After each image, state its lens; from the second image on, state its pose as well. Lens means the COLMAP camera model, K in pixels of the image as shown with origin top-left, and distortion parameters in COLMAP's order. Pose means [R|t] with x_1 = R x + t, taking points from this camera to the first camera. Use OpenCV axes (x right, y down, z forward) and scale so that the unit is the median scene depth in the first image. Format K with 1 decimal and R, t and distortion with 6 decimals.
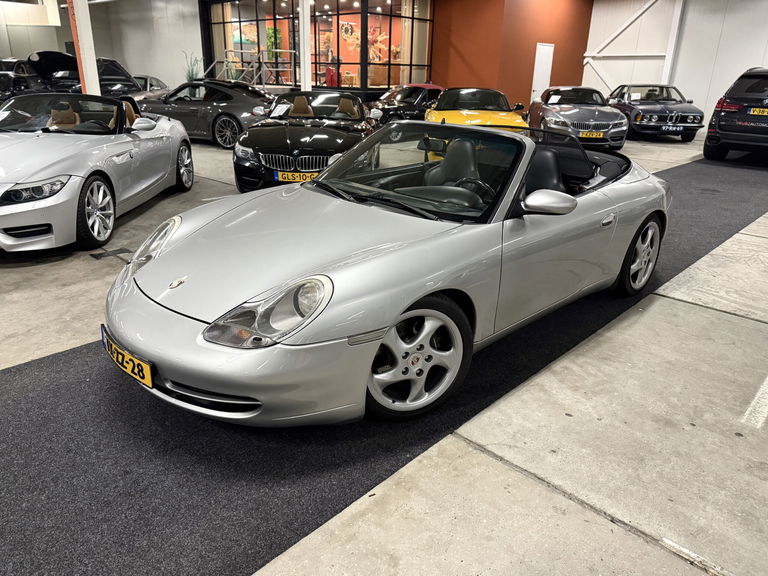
lens RADIAL K [[556.5, 0, 377.7], [0, 556.5, 280.9], [0, 0, 1]] dist [0.038184, -0.054386]
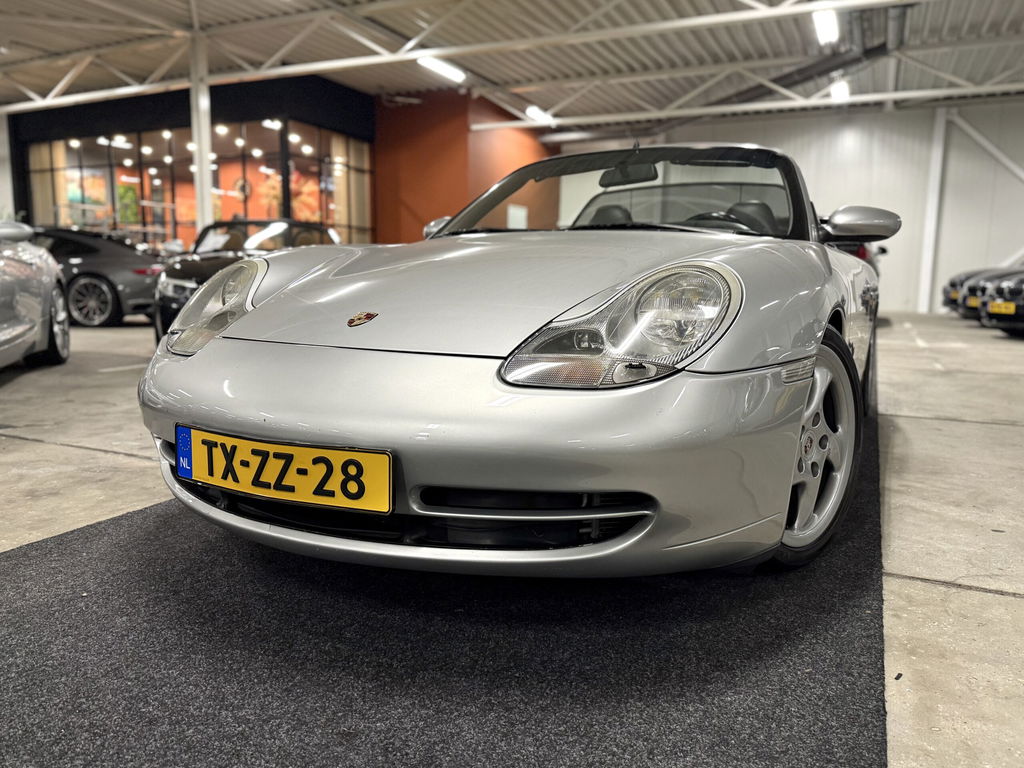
lens RADIAL K [[760.4, 0, 497.1], [0, 760.4, 382.6], [0, 0, 1]] dist [0.042398, -0.060446]
pose [[0.951181, -0.052079, 0.304207, -0.255996], [0.115935, 0.973768, -0.195795, 0.112522], [-0.286030, 0.221505, 0.932267, 0.215432]]
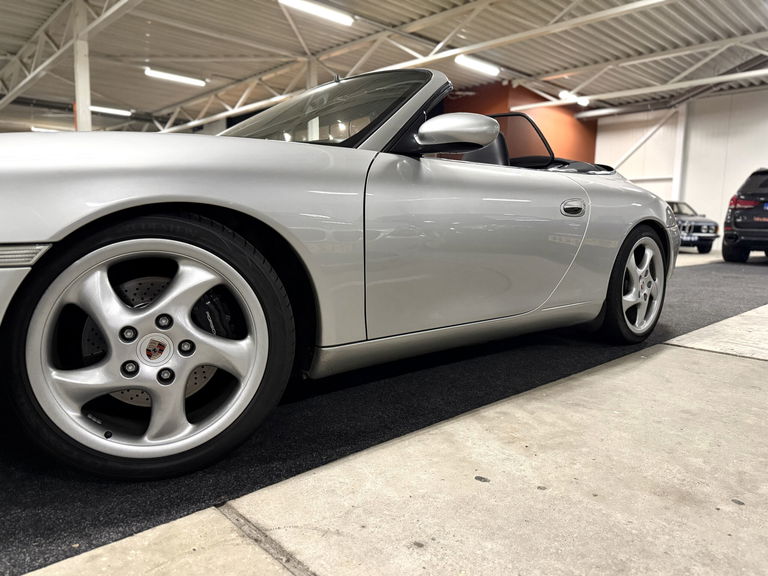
lens RADIAL K [[536.4, 0, 388.1], [0, 536.4, 289.6], [0, 0, 1]] dist [0.036632, -0.045997]
pose [[0.998980, 0.003742, -0.044997, 0.171997], [-0.014227, 0.971884, -0.235029, 0.116623], [0.042852, 0.235429, 0.970946, 0.300781]]
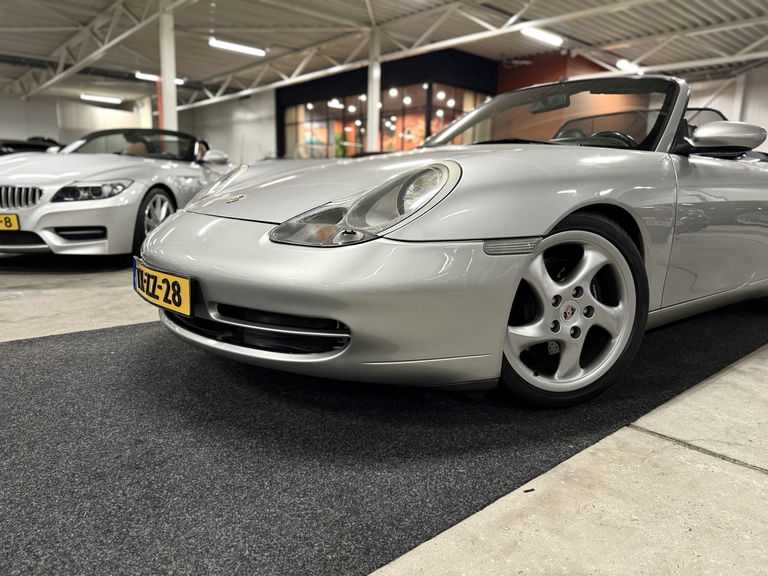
lens RADIAL K [[538.7, 0, 385.4], [0, 538.7, 286.7], [0, 0, 1]] dist [0.026736, -0.039633]
pose [[0.996650, 0.020117, -0.079268, -0.059695], [-0.034223, 0.982917, -0.180841, 0.137940], [0.074276, 0.182948, 0.980313, 0.190573]]
